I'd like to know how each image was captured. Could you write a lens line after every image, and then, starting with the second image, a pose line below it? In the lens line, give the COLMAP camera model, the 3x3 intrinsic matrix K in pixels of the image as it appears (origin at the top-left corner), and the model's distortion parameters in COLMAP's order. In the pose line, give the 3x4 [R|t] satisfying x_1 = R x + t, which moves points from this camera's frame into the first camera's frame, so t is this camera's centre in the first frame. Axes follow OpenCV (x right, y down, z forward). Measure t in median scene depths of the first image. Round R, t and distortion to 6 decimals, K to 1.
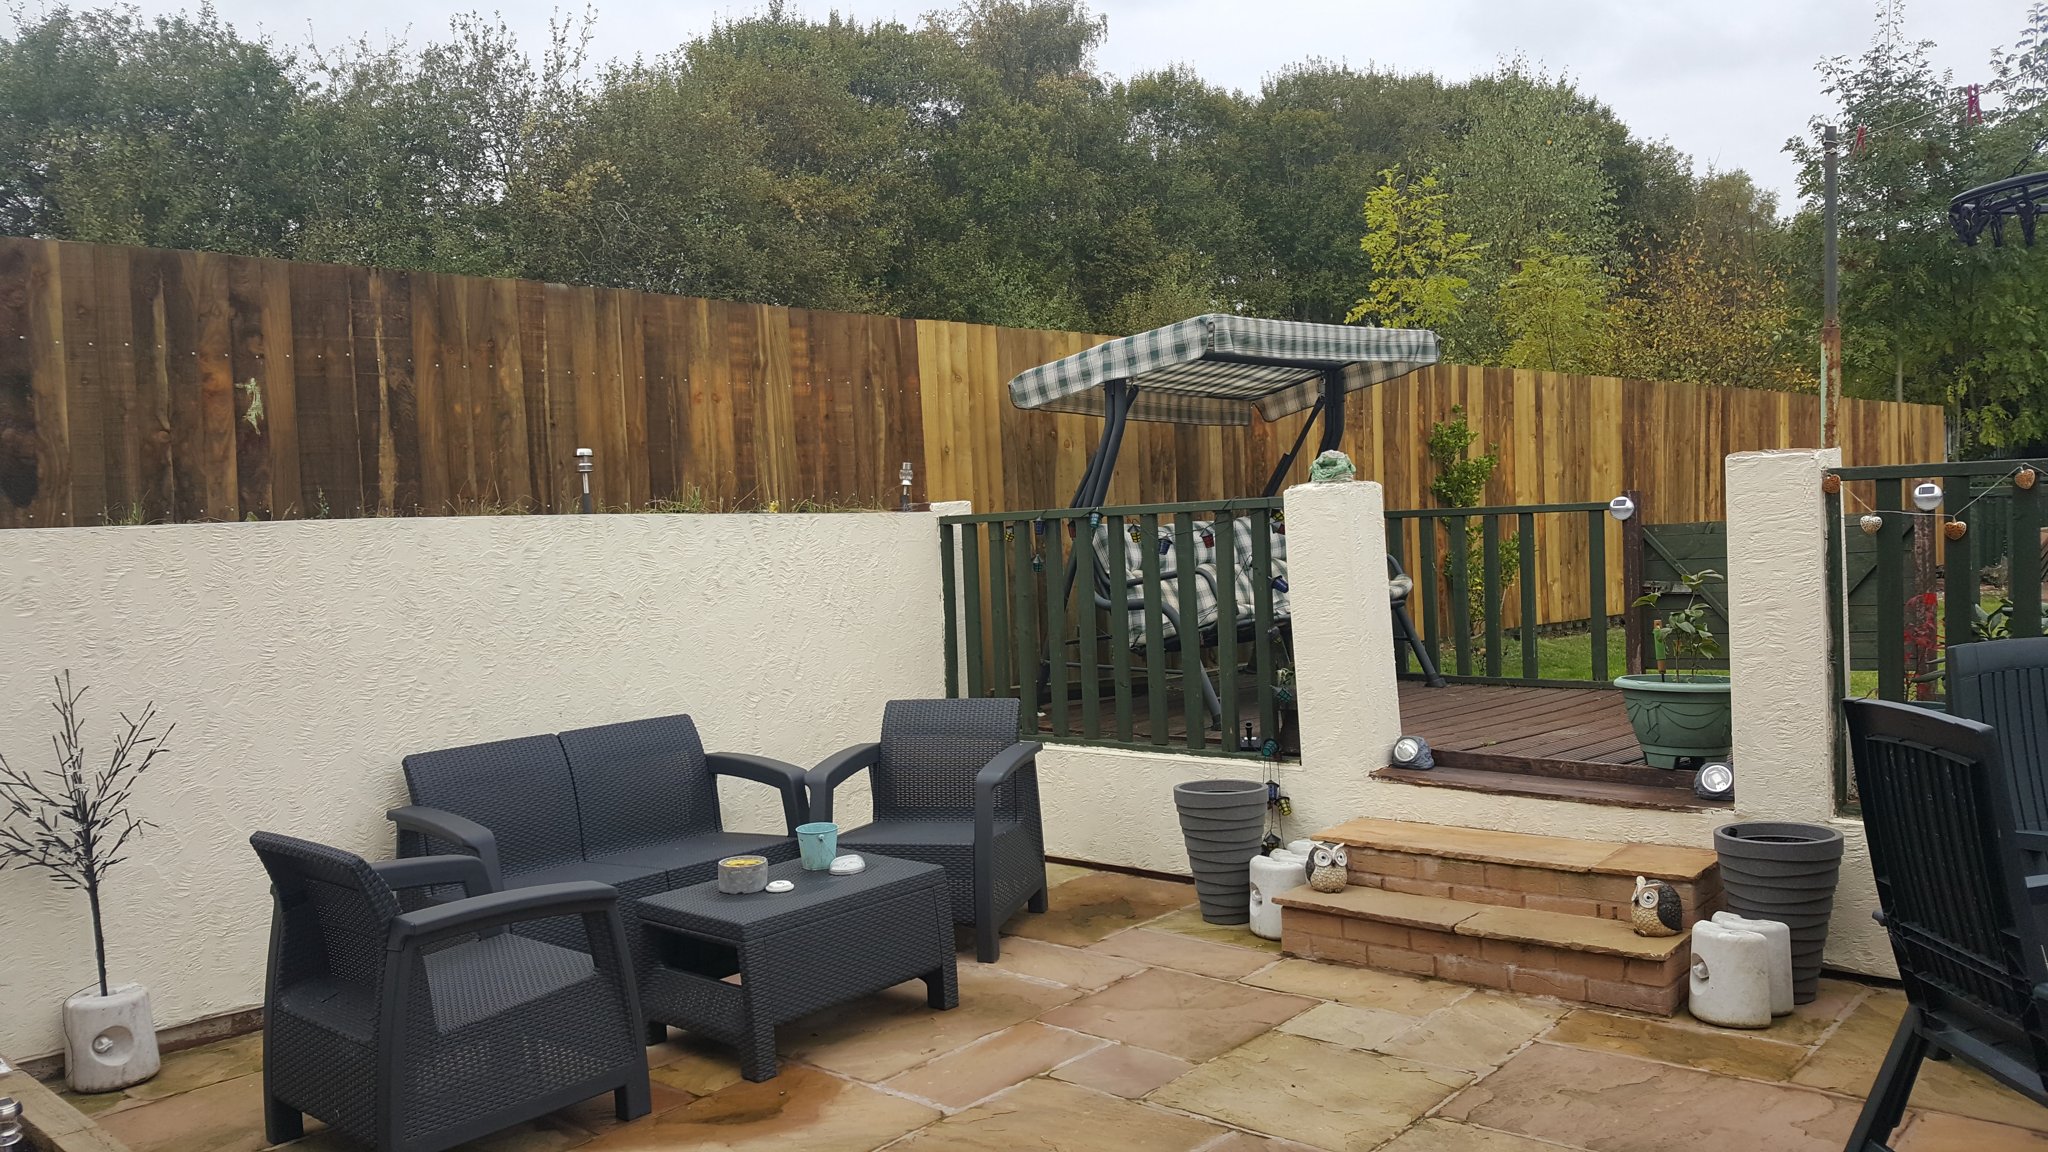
lens RADIAL K [[1500.9, 0, 1024.0], [0, 1500.9, 576.0], [0, 0, 1]] dist [0.055918, -0.001539]
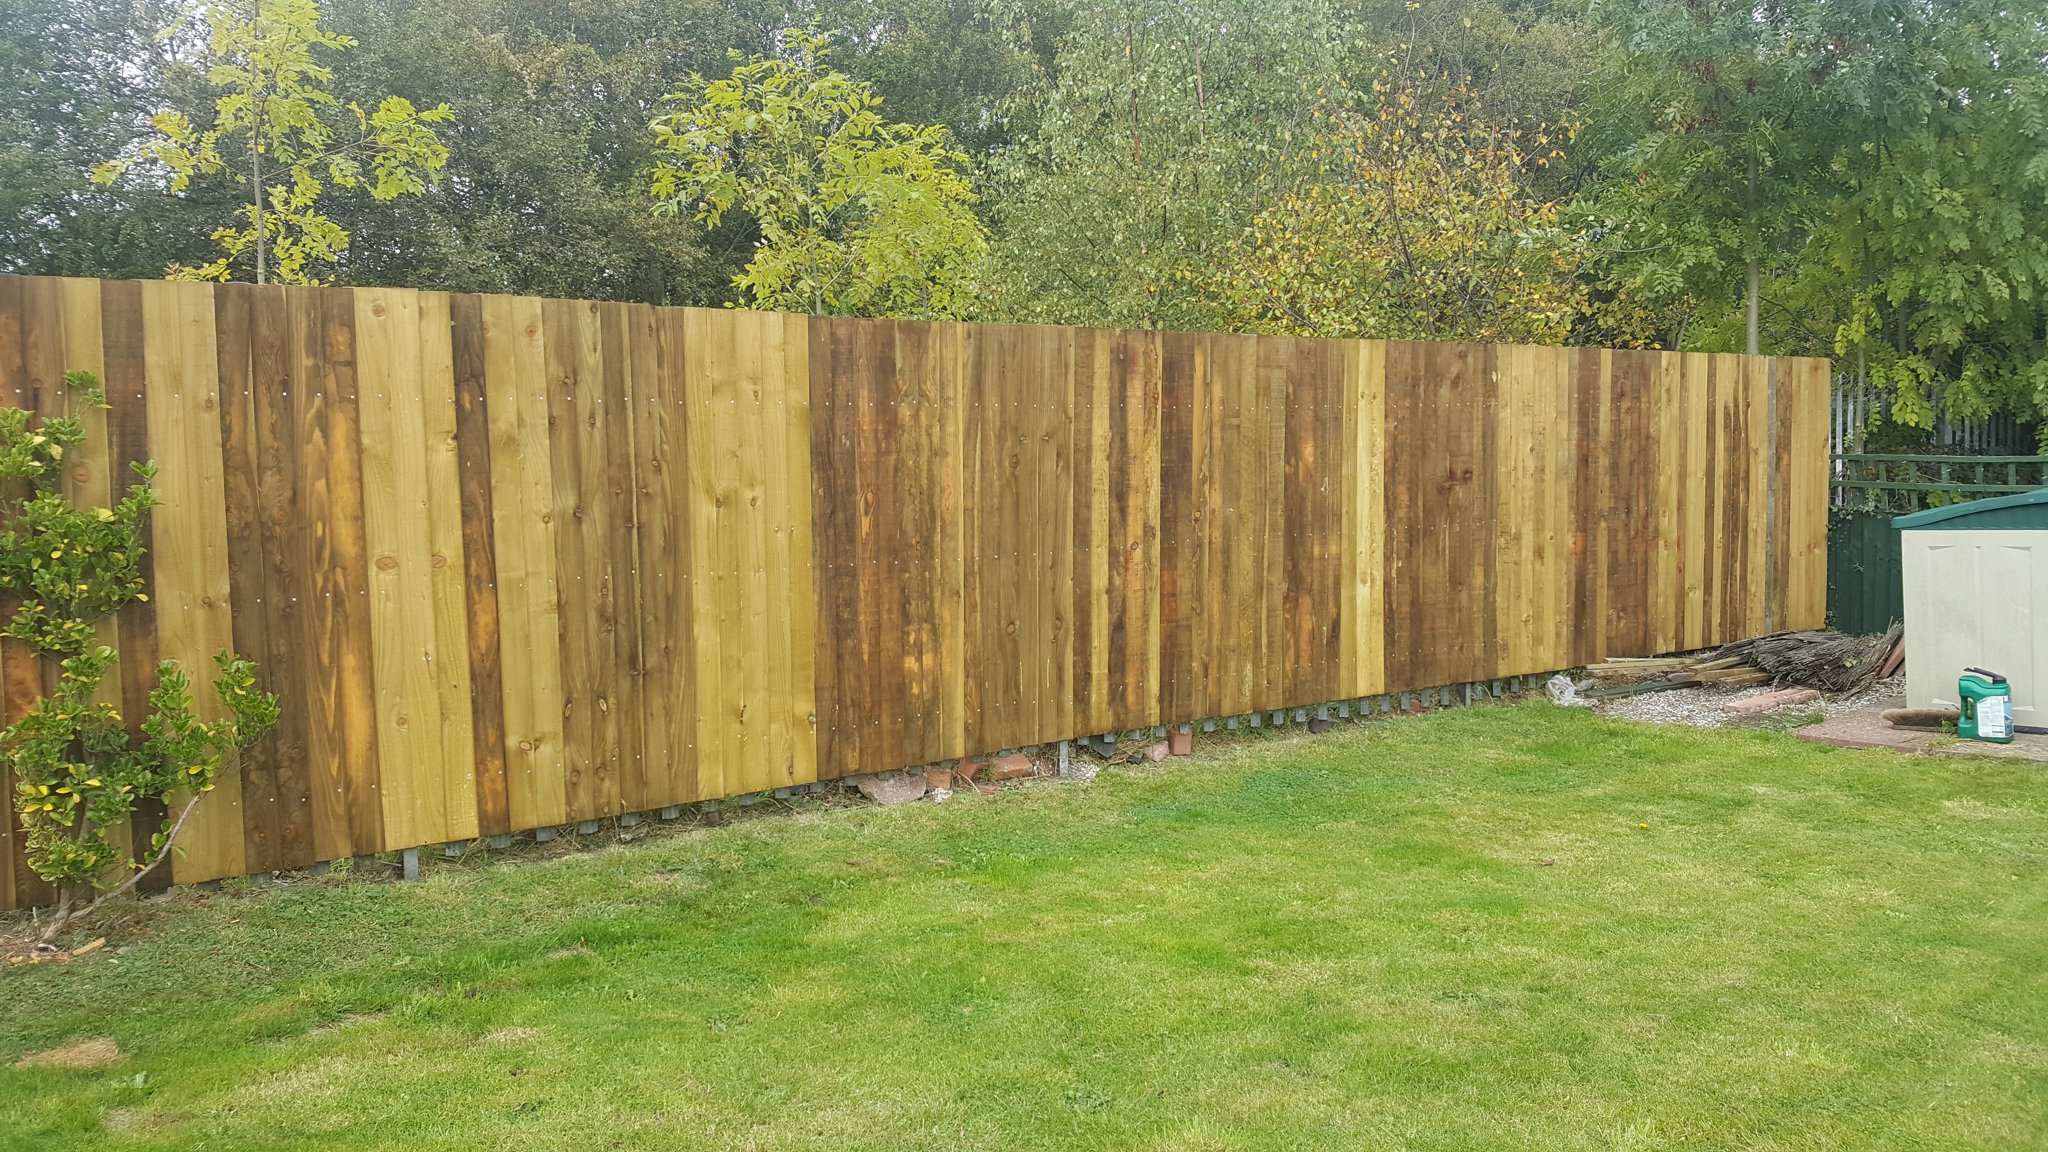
lens RADIAL K [[1500.9, 0, 1024.0], [0, 1500.9, 576.0], [0, 0, 1]] dist [0.055918, -0.001539]
pose [[0.990954, 0.030837, -0.130613, 0.468457], [-0.023821, 0.998205, 0.054940, -0.064954], [0.132073, -0.051332, 0.989910, 0.456342]]
